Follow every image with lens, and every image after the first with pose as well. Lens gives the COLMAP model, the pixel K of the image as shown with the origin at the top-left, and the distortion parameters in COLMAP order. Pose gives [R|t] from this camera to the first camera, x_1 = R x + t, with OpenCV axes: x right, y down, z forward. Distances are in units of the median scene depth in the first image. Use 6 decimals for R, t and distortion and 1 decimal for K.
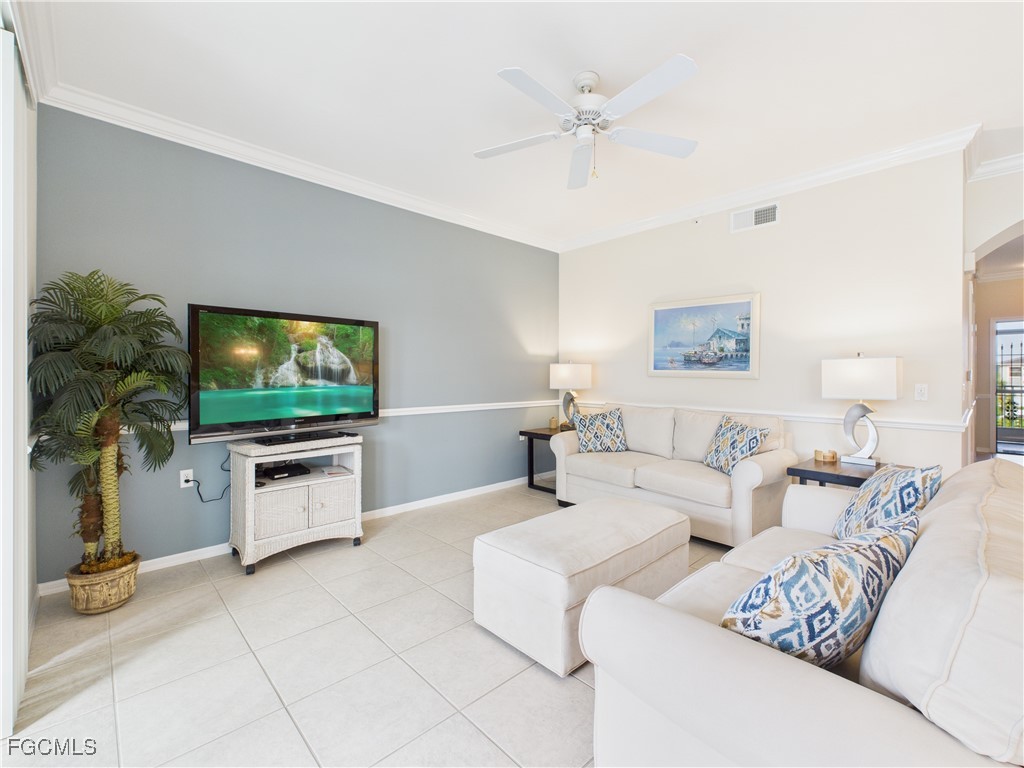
lens RADIAL K [[448.1, 0, 511.5], [0, 448.1, 372.6], [0, 0, 1]] dist [-0.001014, 0.000302]
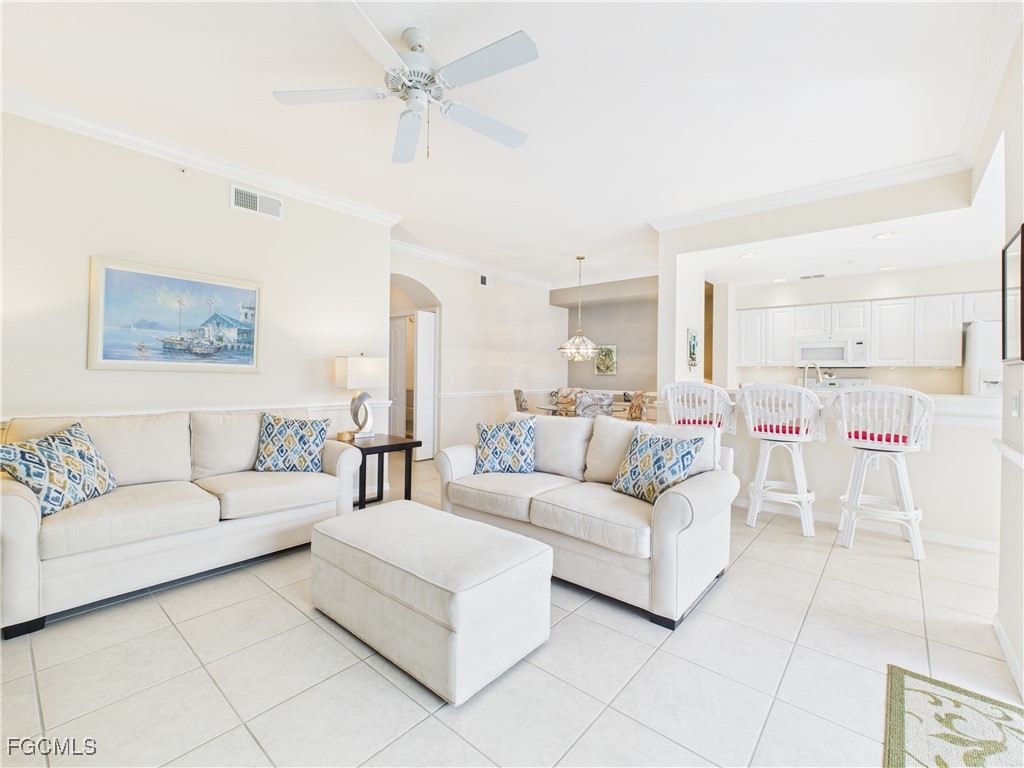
lens RADIAL K [[448.1, 0, 511.5], [0, 448.1, 372.6], [0, 0, 1]] dist [-0.001014, 0.000302]
pose [[-0.105193, -0.003998, 0.994444, -0.454767], [-0.016404, 0.999863, 0.002285, 0.002266], [-0.994317, -0.016073, -0.105244, 0.553853]]
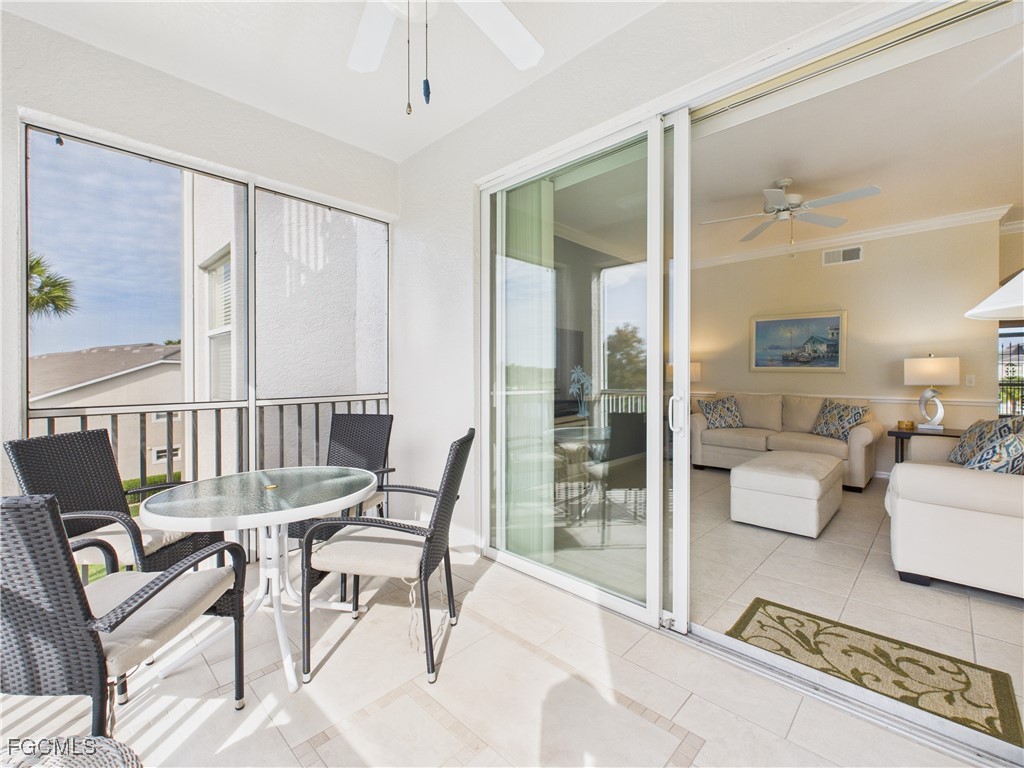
lens RADIAL K [[448.1, 0, 511.5], [0, 448.1, 372.6], [0, 0, 1]] dist [-0.001014, 0.000302]
pose [[0.998895, -0.002172, 0.046952, -0.531591], [0.002173, 0.999998, 0.000032, 0.010939], [-0.046952, 0.000070, 0.998897, -0.324075]]
